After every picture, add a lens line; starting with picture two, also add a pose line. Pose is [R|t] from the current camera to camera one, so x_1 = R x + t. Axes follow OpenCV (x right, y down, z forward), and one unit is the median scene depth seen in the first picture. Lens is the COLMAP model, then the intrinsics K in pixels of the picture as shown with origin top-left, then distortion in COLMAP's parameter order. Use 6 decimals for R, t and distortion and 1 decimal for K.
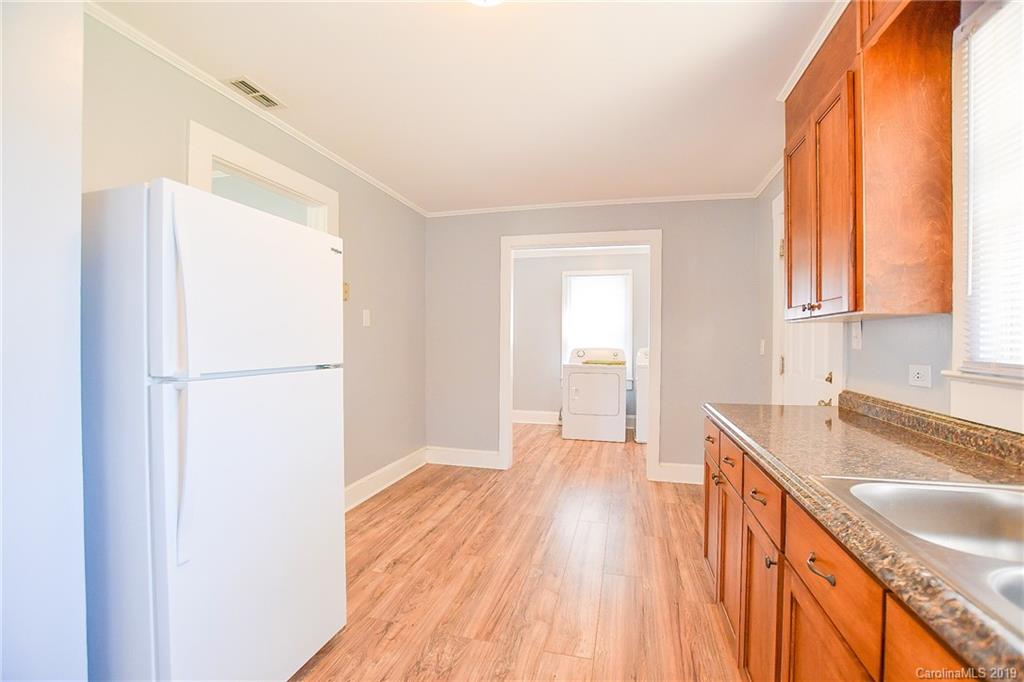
lens RADIAL K [[452.0, 0, 510.4], [0, 452.0, 339.2], [0, 0, 1]] dist [-0.032462, 0.005534]
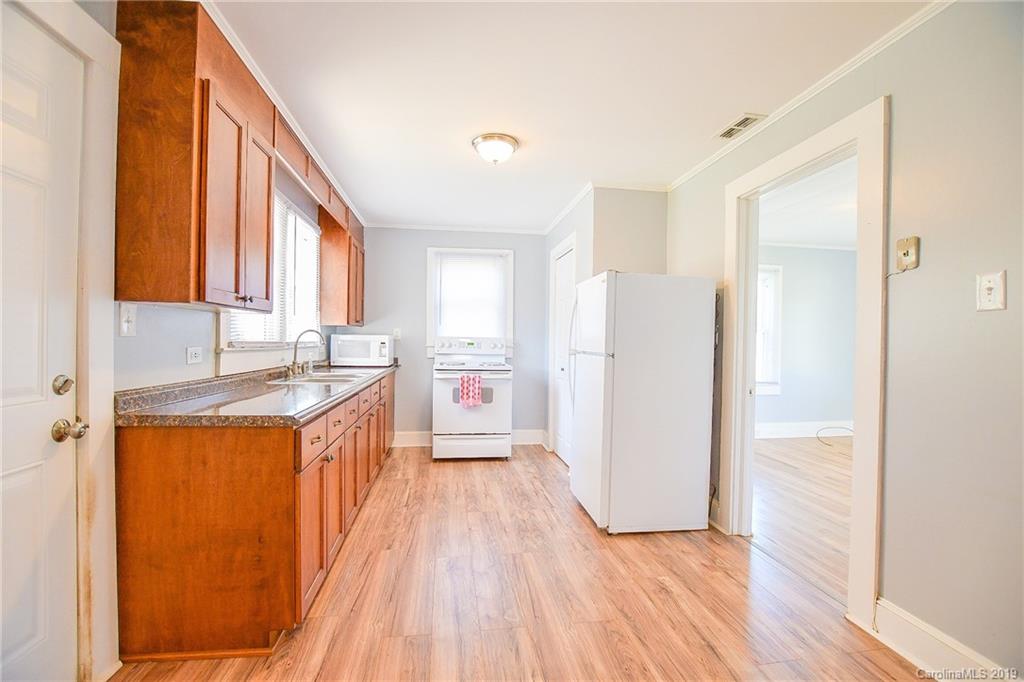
lens RADIAL K [[452.0, 0, 510.1], [0, 452.0, 348.9], [0, 0, 1]] dist [-0.032462, 0.005534]
pose [[-0.922659, -0.021062, -0.385042, 0.383354], [-0.029702, 0.999422, 0.016507, 0.021595], [0.384472, 0.026667, -0.922751, 1.737486]]
